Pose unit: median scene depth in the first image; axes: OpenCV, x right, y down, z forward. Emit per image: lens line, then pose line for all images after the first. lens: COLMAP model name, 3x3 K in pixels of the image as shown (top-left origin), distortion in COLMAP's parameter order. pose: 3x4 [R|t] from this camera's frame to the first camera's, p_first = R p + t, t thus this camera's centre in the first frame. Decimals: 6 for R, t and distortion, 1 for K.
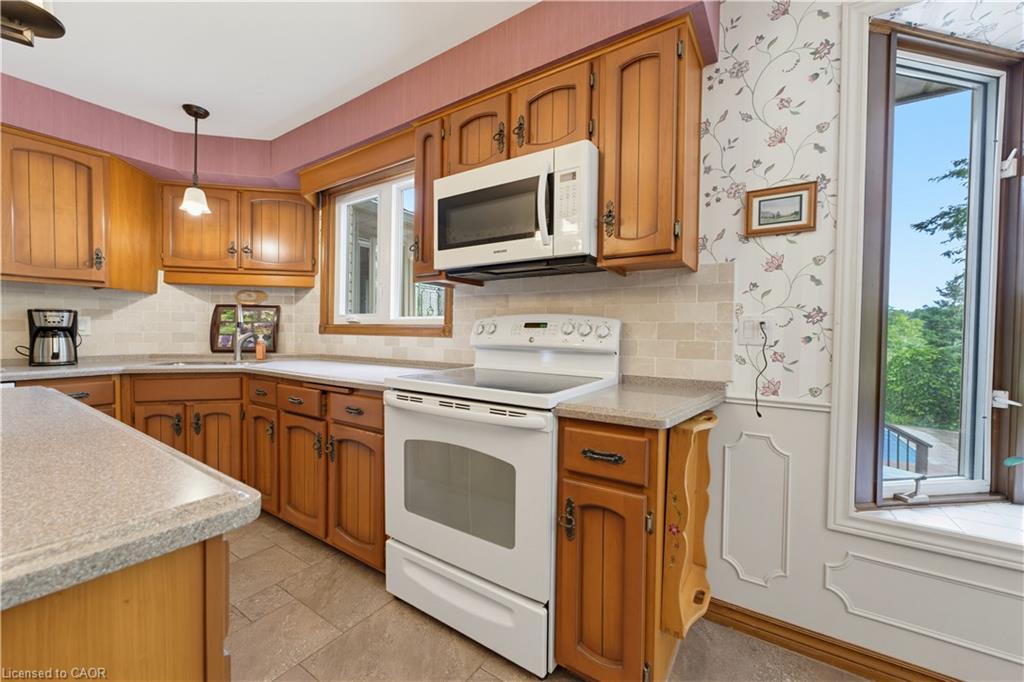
lens RADIAL K [[406.1, 0, 513.3], [0, 406.1, 341.8], [0, 0, 1]] dist [-0.000666, 0.000828]
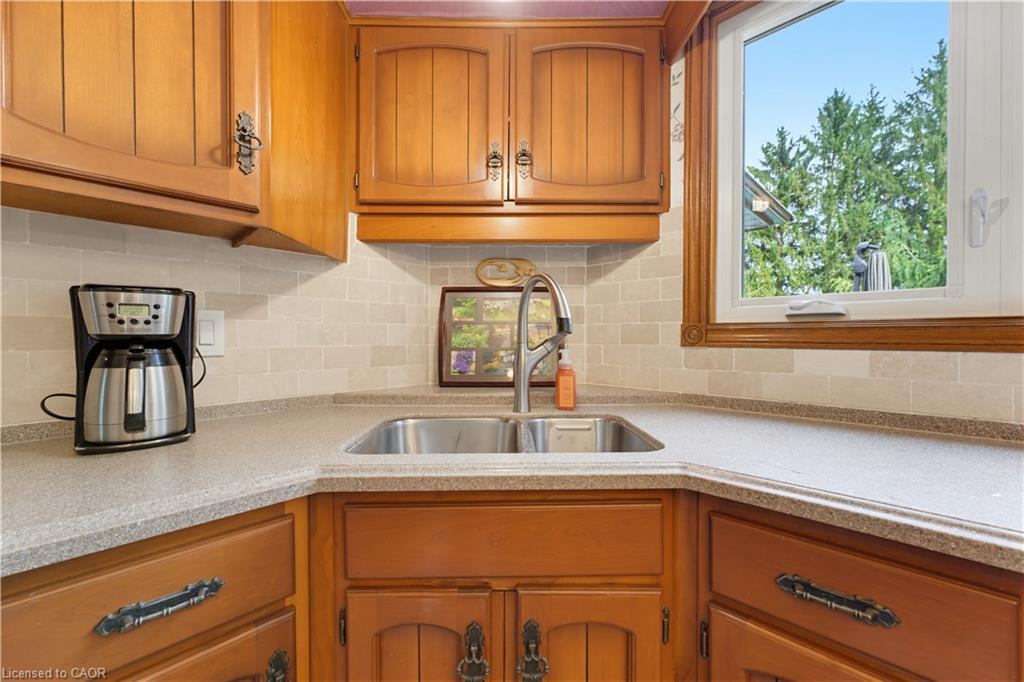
lens RADIAL K [[406.1, 0, 510.3], [0, 406.1, 340.1], [0, 0, 1]] dist [-0.000666, 0.000828]
pose [[0.981556, -0.009867, -0.190921, -0.722236], [0.005883, 0.999753, -0.021425, -0.022850], [0.191086, 0.019907, 0.981371, 0.694169]]
